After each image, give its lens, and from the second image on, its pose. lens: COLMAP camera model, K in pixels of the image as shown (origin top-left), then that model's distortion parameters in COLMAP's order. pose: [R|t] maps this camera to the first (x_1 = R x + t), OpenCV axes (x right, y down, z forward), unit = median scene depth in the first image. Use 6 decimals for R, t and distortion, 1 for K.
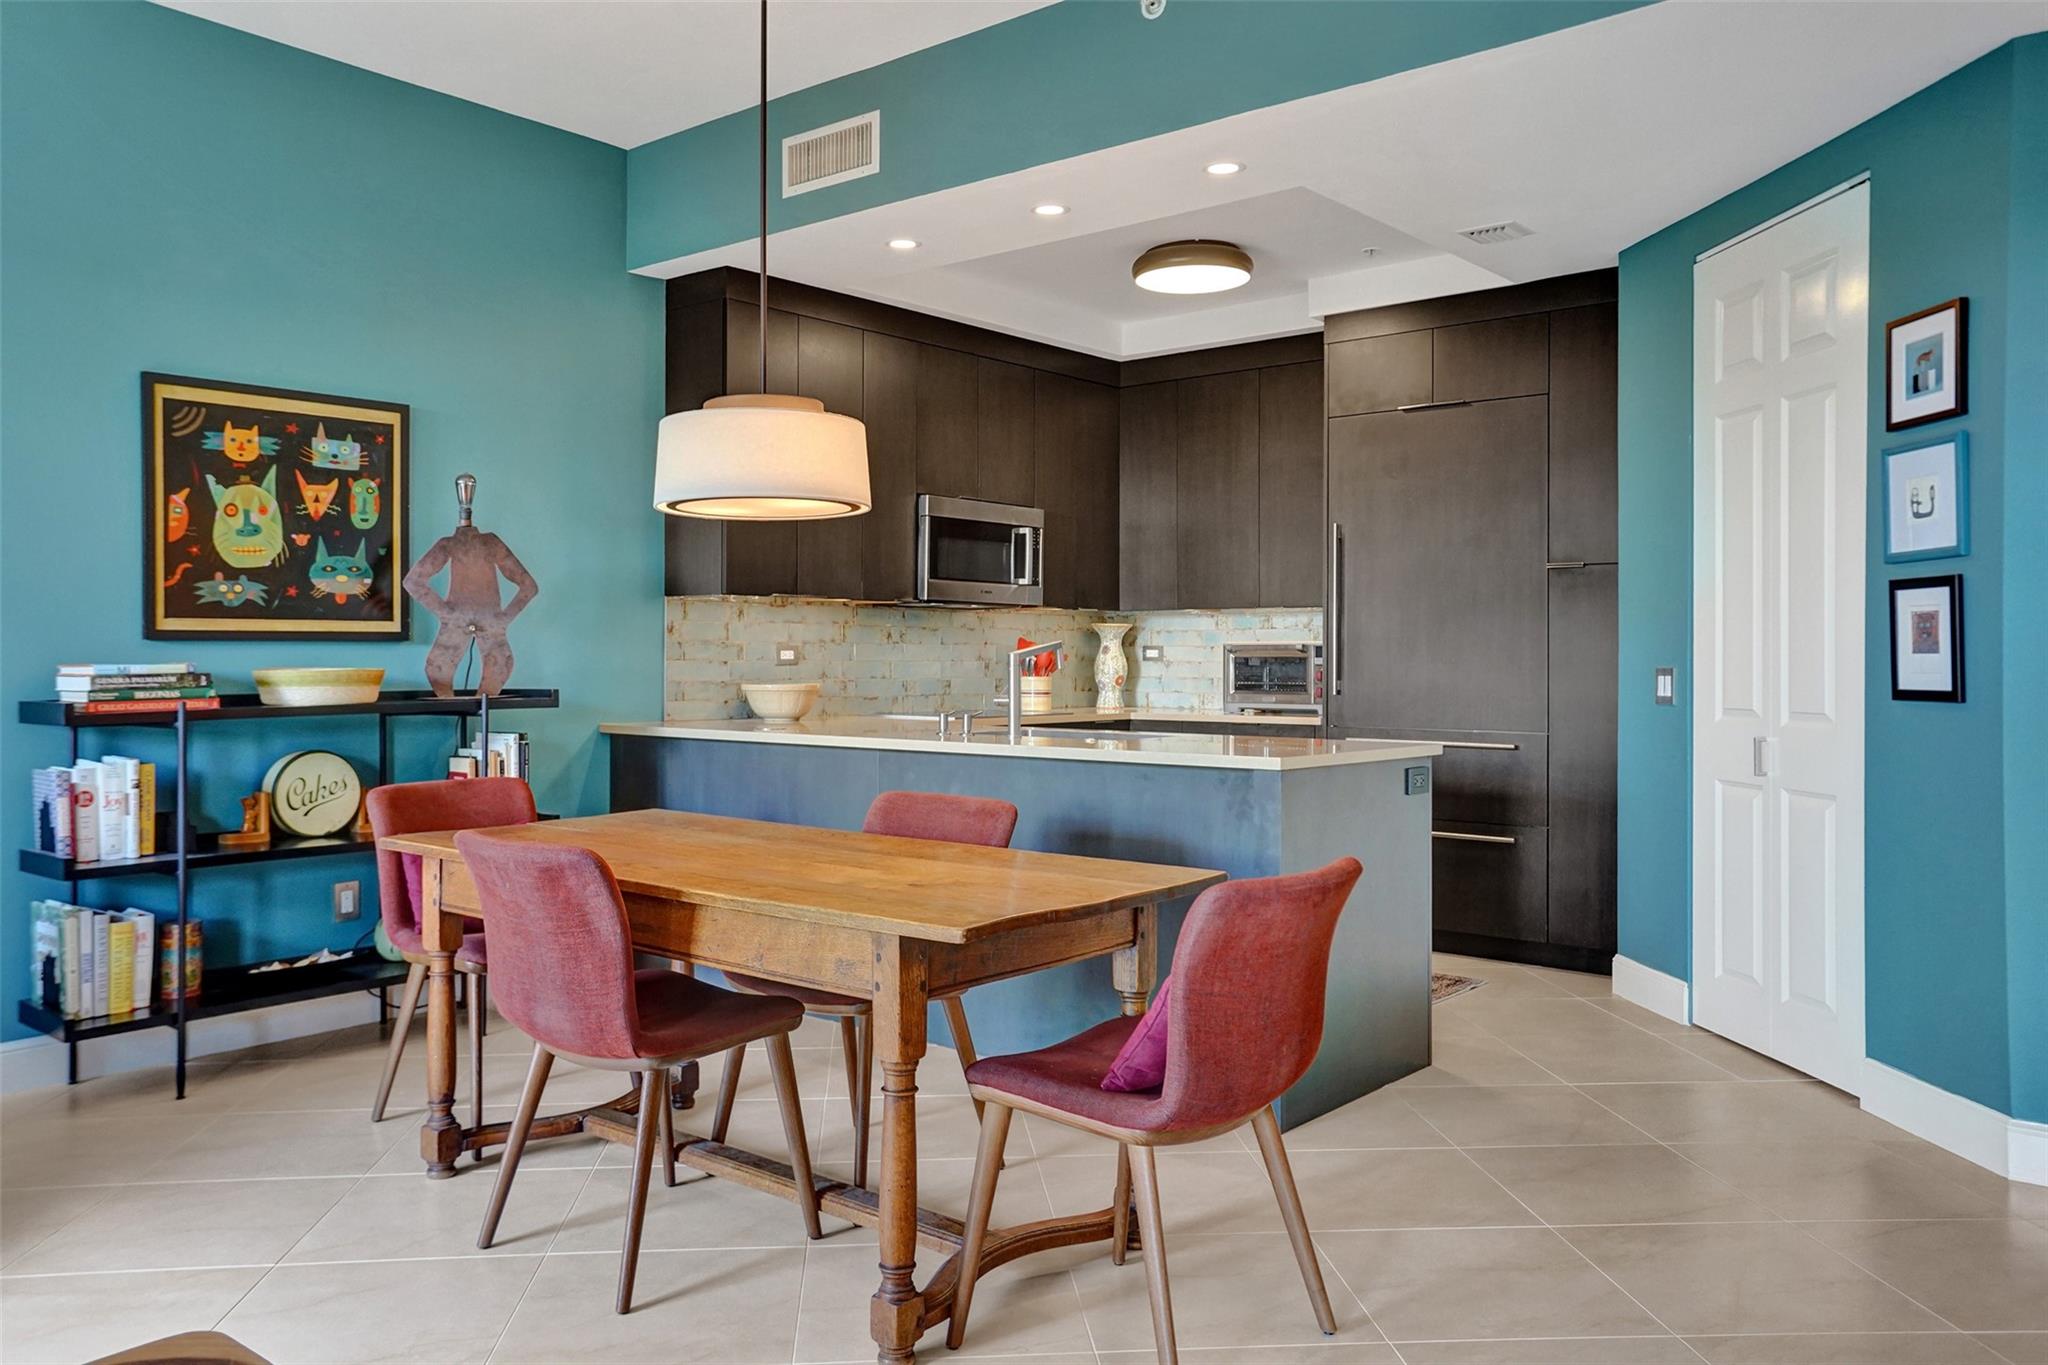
lens RADIAL K [[1528.6, 0, 995.6], [0, 1528.6, 655.8], [0, 0, 1]] dist [0.009609, 0.010731]
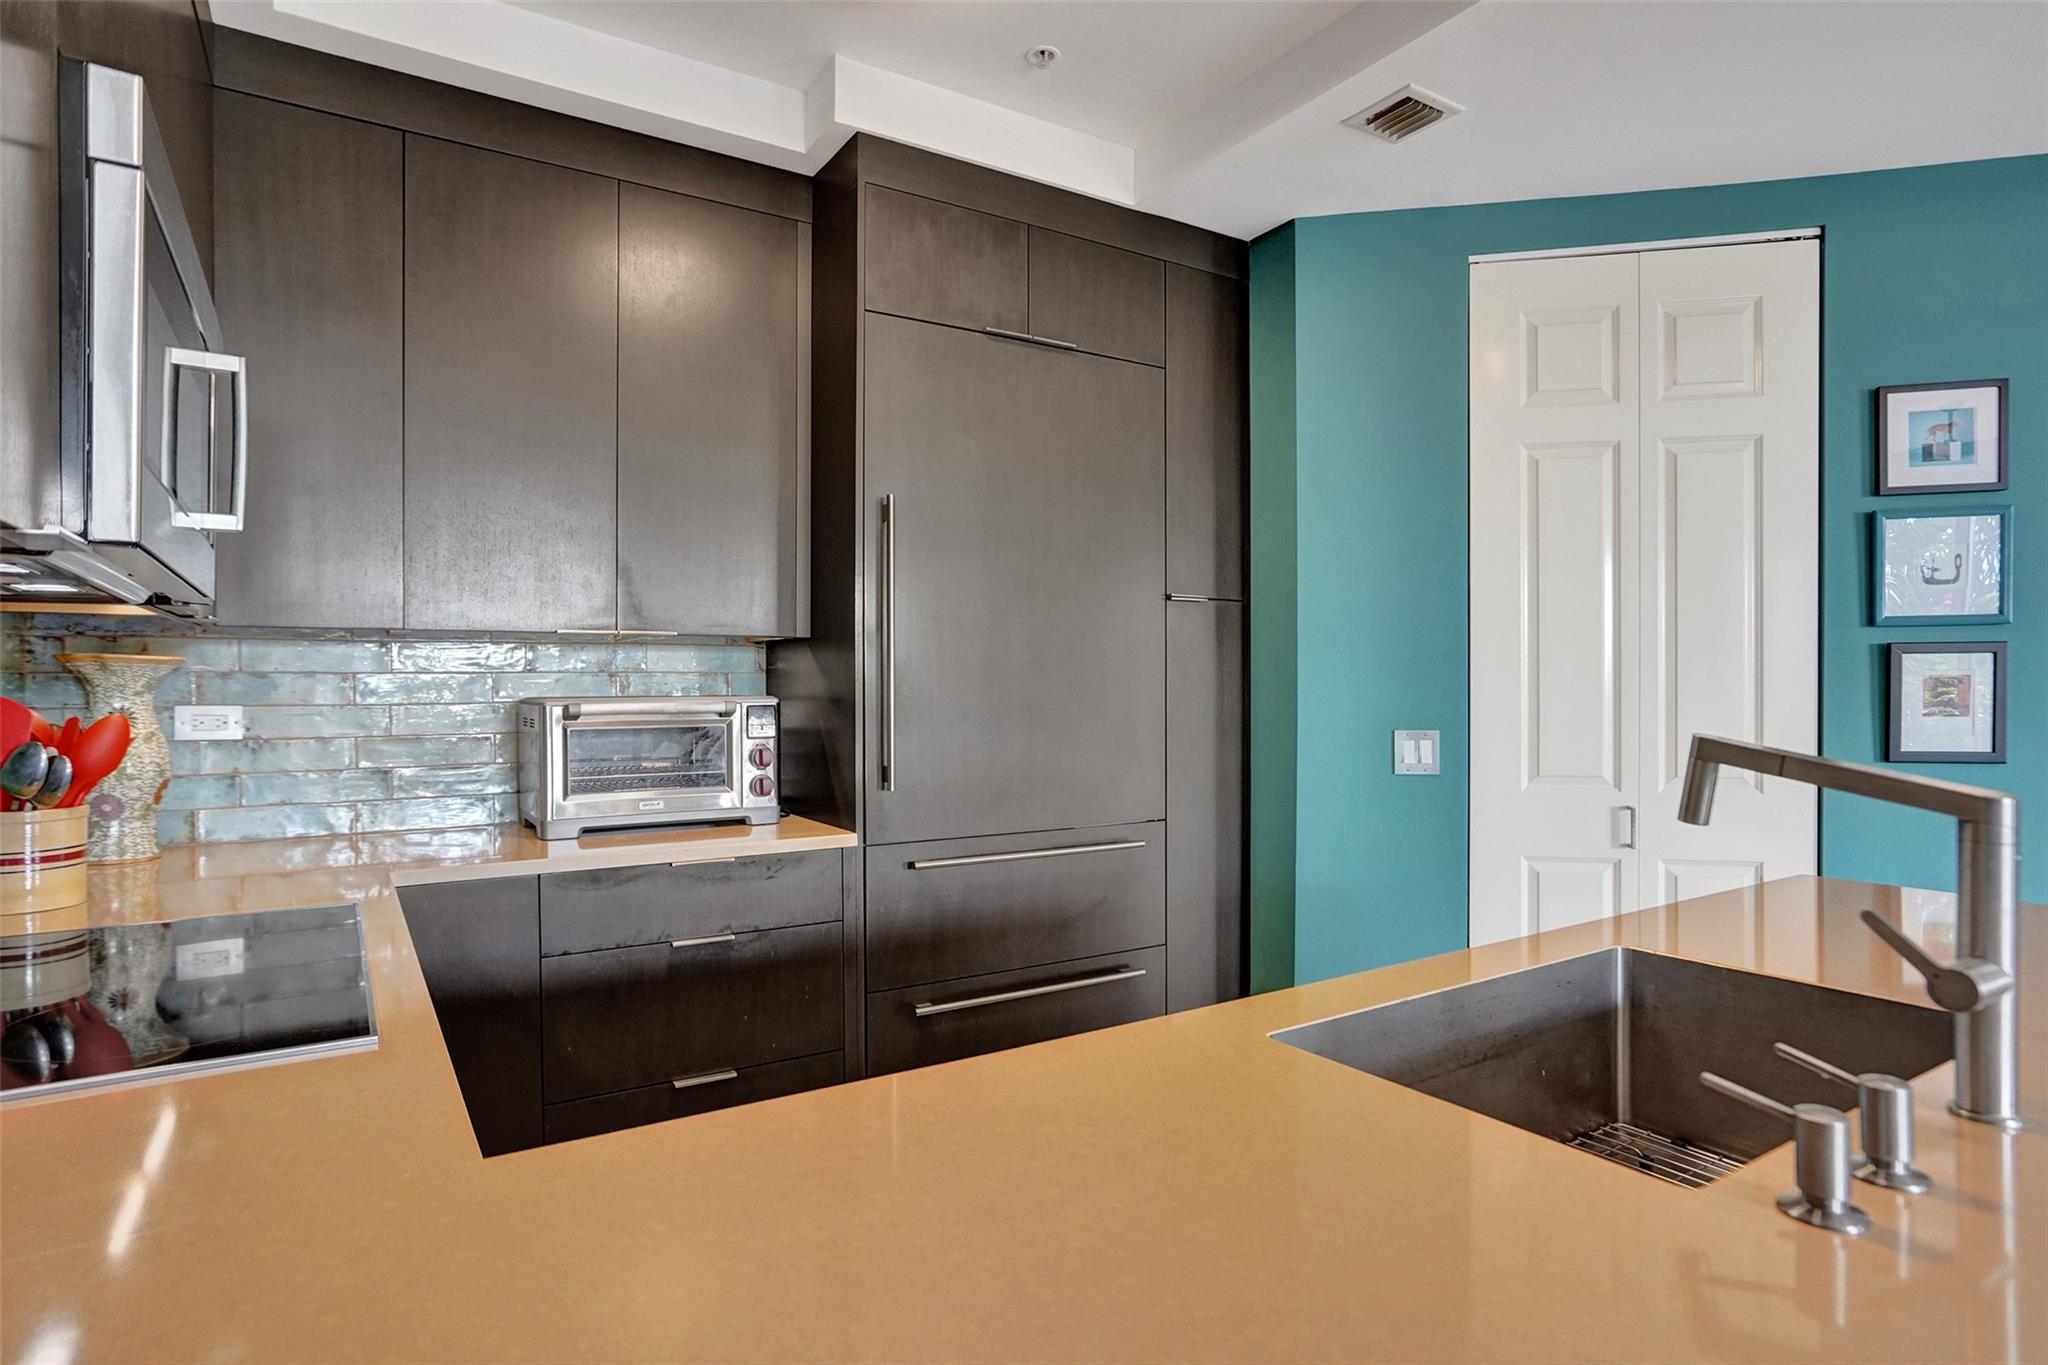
lens RADIAL K [[1040.3, 0, 1020.3], [0, 1040.3, 692.4], [0, 0, 1]] dist [-0.042966, 0.017222]
pose [[0.281569, -0.009199, 0.959497, -0.195135], [0.001965, 0.999957, 0.009010, -0.021383], [-0.959539, -0.000652, 0.281575, 1.224582]]
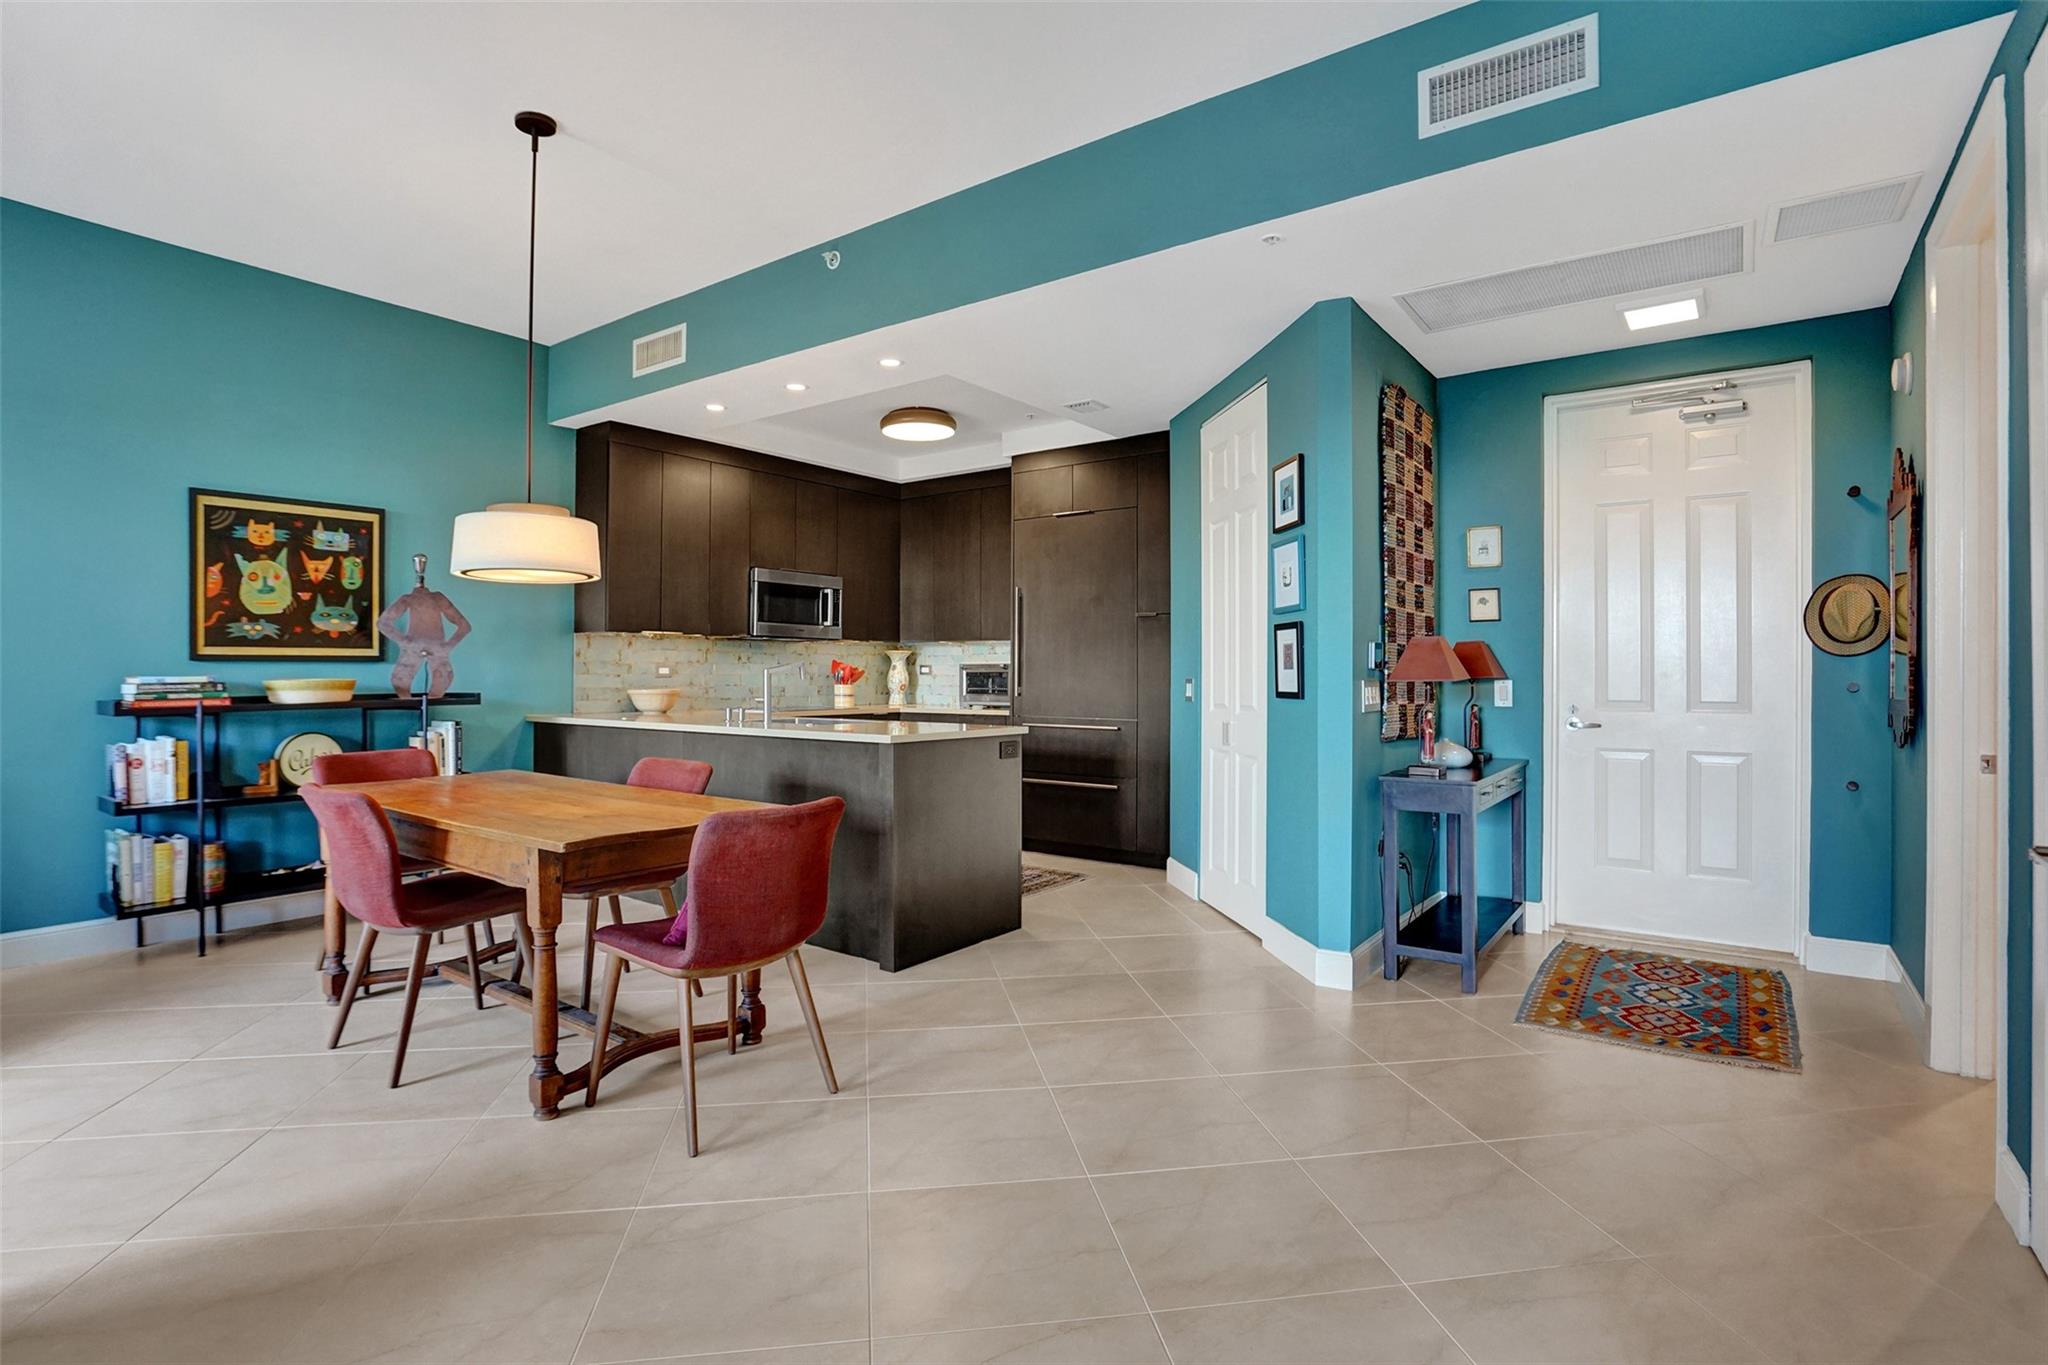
lens RADIAL K [[983.0, 0, 1023.8], [0, 983.0, 673.5], [0, 0, 1]] dist [-0.041294, 0.007385]
pose [[0.997604, -0.000116, 0.069176, 0.219540], [0.000019, 0.999999, 0.001396, 0.001061], [-0.069176, -0.001392, 0.997603, -0.019397]]
